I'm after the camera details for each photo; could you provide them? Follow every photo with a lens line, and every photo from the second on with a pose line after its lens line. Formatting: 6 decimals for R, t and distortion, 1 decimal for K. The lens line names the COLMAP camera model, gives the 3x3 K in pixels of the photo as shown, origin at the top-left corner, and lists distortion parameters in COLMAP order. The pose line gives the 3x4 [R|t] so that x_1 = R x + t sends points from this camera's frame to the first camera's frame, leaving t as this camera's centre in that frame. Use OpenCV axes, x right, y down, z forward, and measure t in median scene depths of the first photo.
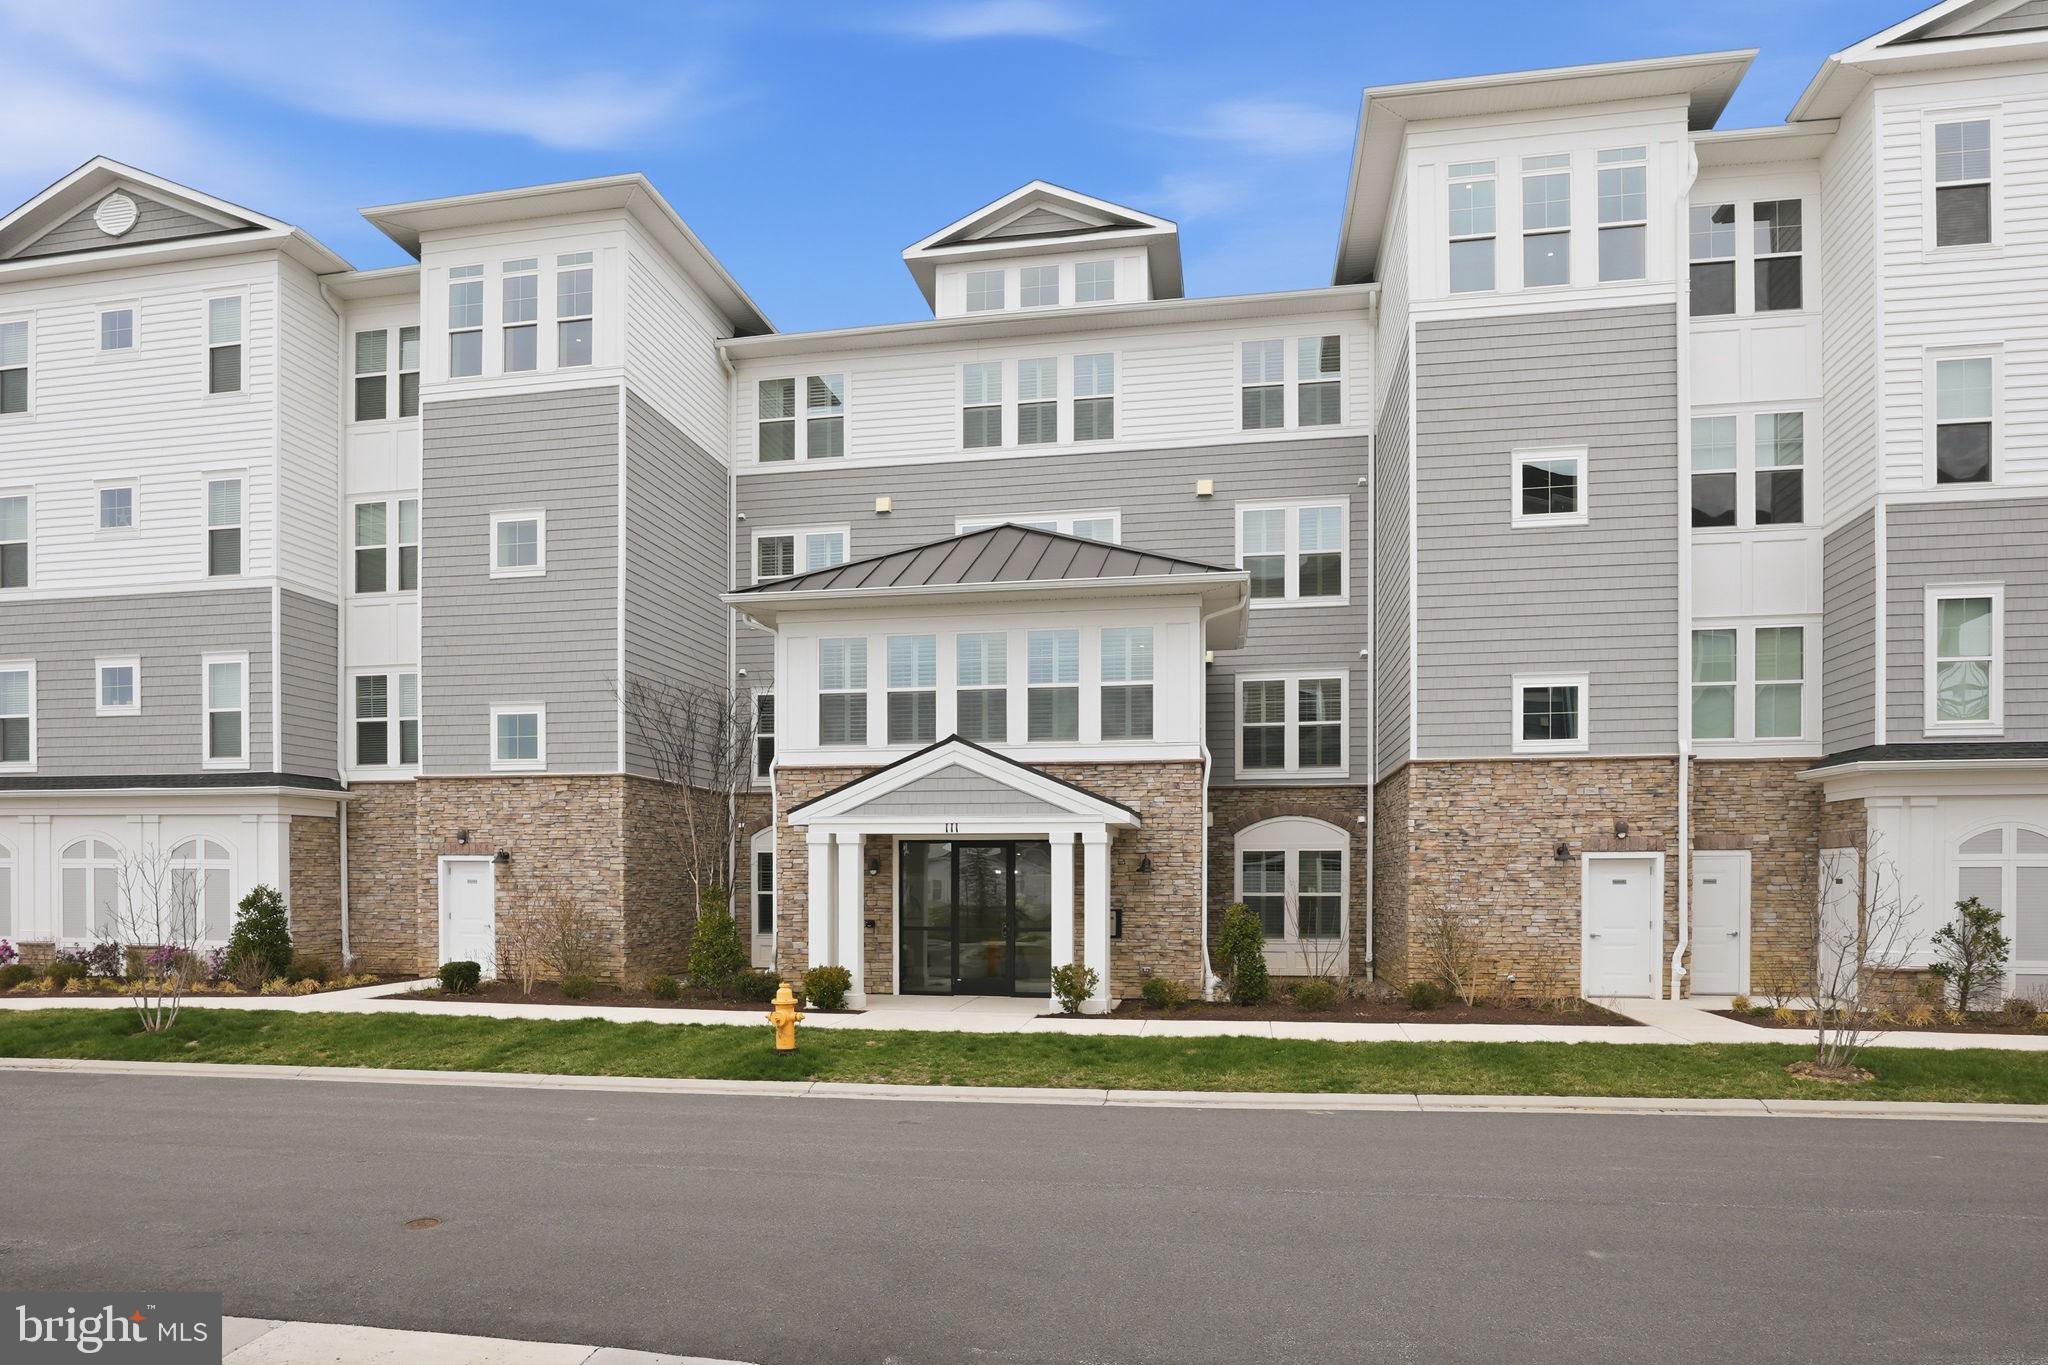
lens RADIAL K [[1104.0, 0, 1012.1], [0, 1104.0, 681.9], [0, 0, 1]] dist [-0.048808, 0.023830]
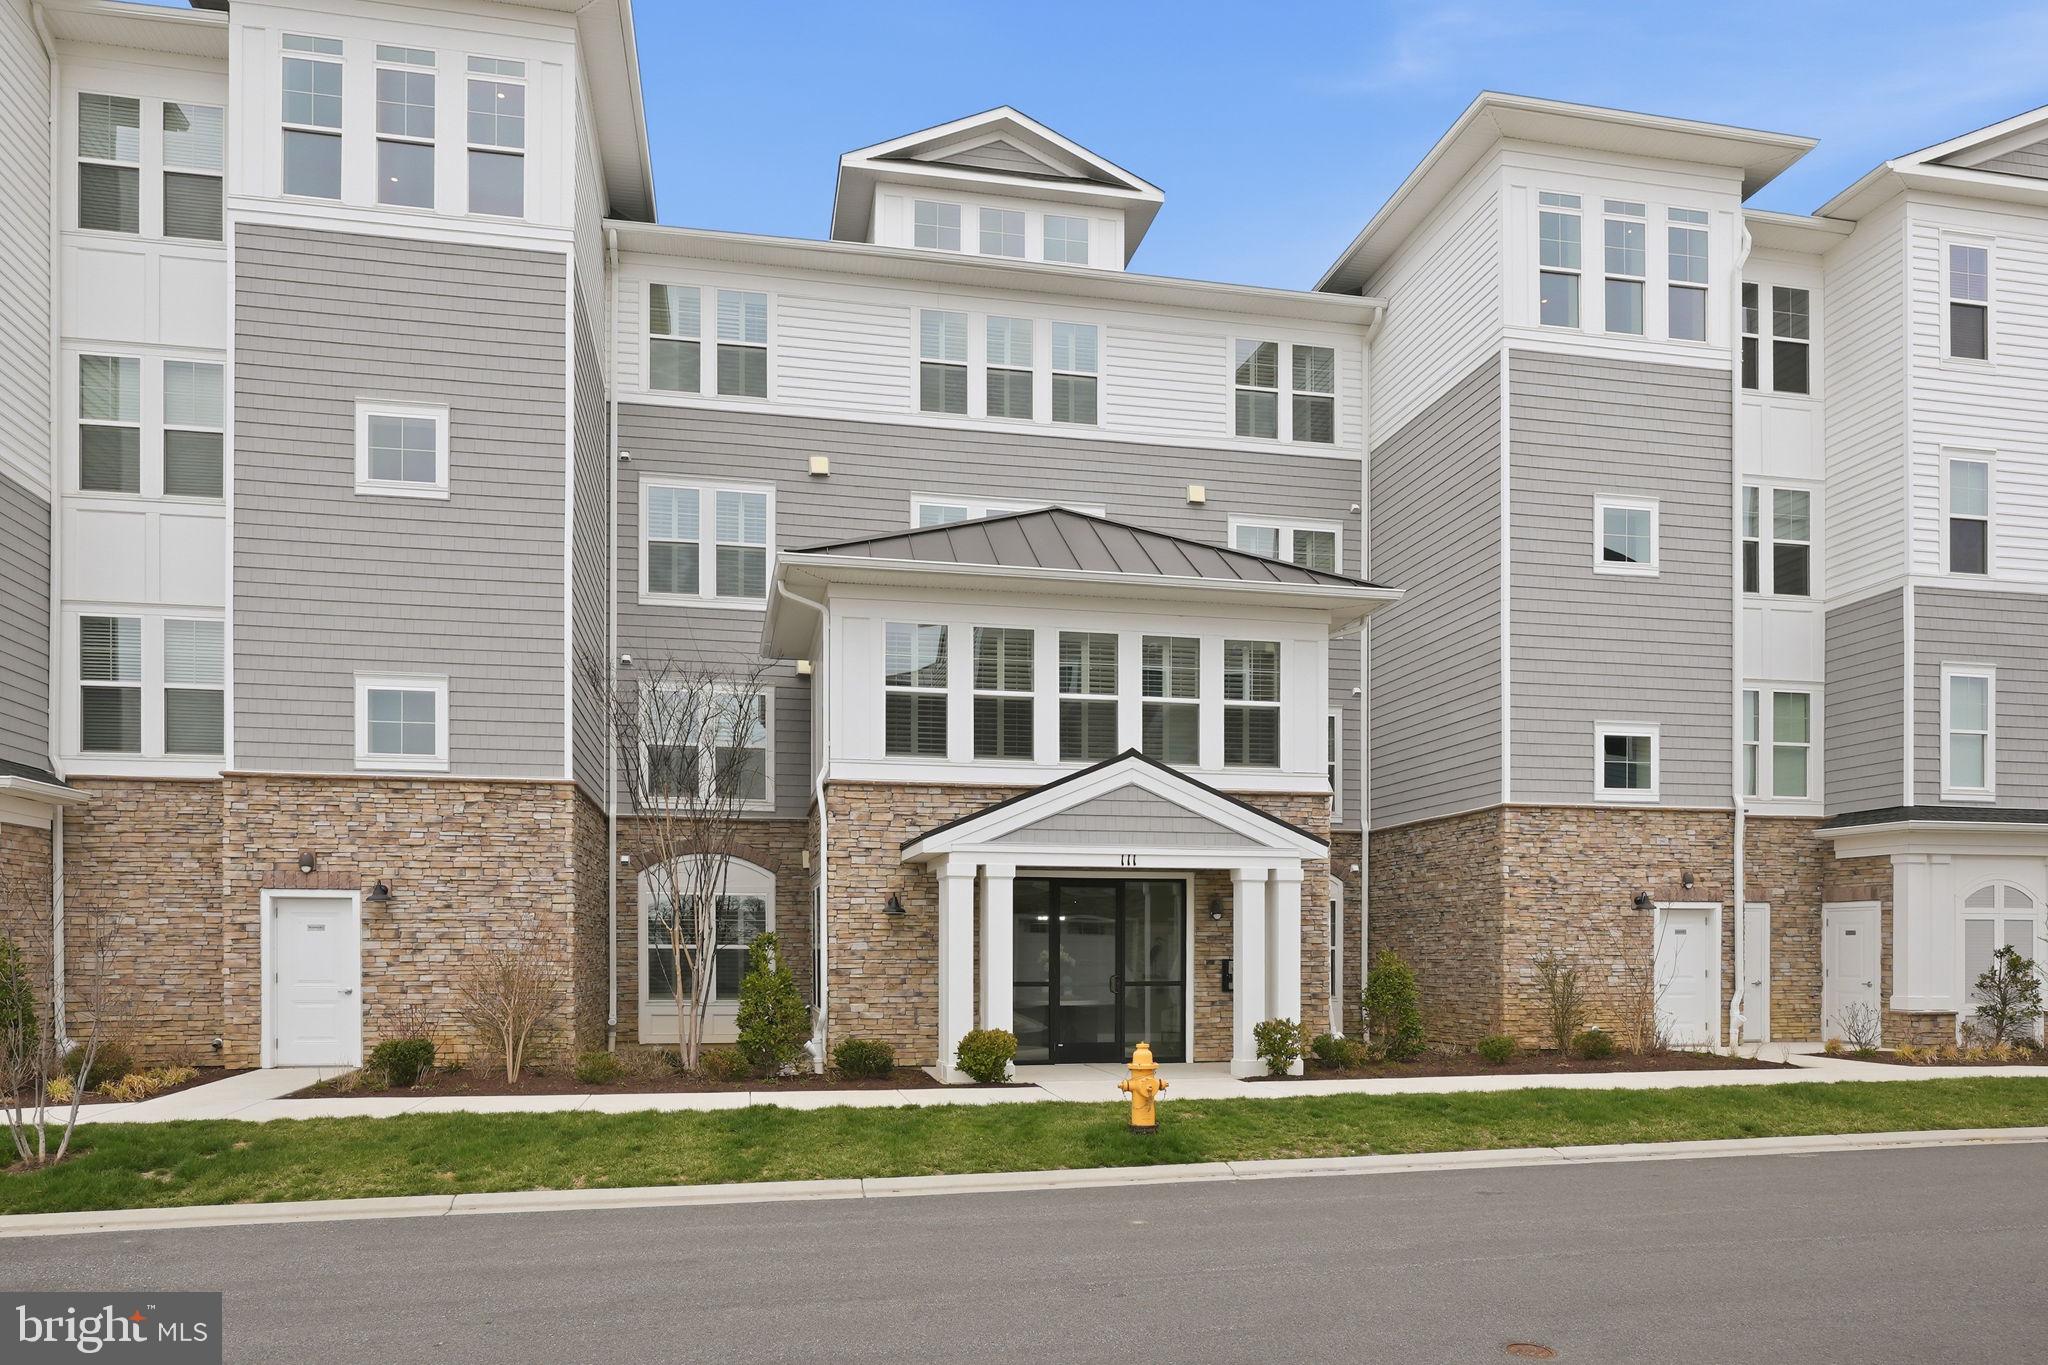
lens RADIAL K [[1264.4, 0, 1019.0], [0, 1264.4, 726.3], [0, 0, 1]] dist [-0.034916, 0.031532]
pose [[0.935148, 0.061647, 0.348852, -0.417821], [-0.063260, 0.997974, -0.006778, 0.038084], [-0.348563, -0.015730, 0.937153, 0.118771]]
